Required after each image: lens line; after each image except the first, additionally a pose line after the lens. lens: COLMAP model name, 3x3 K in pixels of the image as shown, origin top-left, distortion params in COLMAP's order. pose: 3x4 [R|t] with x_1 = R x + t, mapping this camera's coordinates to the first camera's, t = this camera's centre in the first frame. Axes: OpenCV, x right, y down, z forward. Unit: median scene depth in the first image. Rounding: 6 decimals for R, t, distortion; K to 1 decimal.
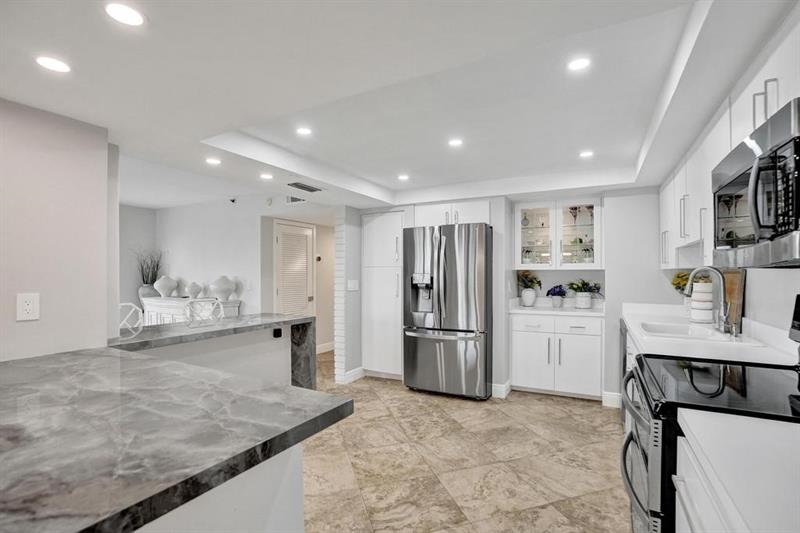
lens RADIAL K [[373.2, 0, 398.3], [0, 373.2, 275.6], [0, 0, 1]] dist [-0.066453, 0.026341]
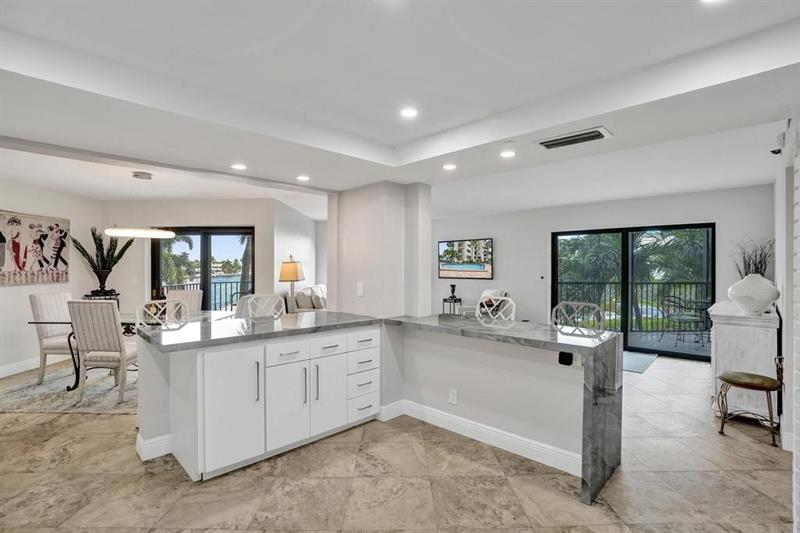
lens RADIAL K [[373.2, 0, 404.8], [0, 373.2, 266.5], [0, 0, 1]] dist [-0.066453, 0.026341]
pose [[-0.274857, -0.001372, -0.961484, 0.449584], [-0.004117, 0.999991, -0.000250, -0.019428], [0.961476, 0.003890, -0.274860, 0.935653]]
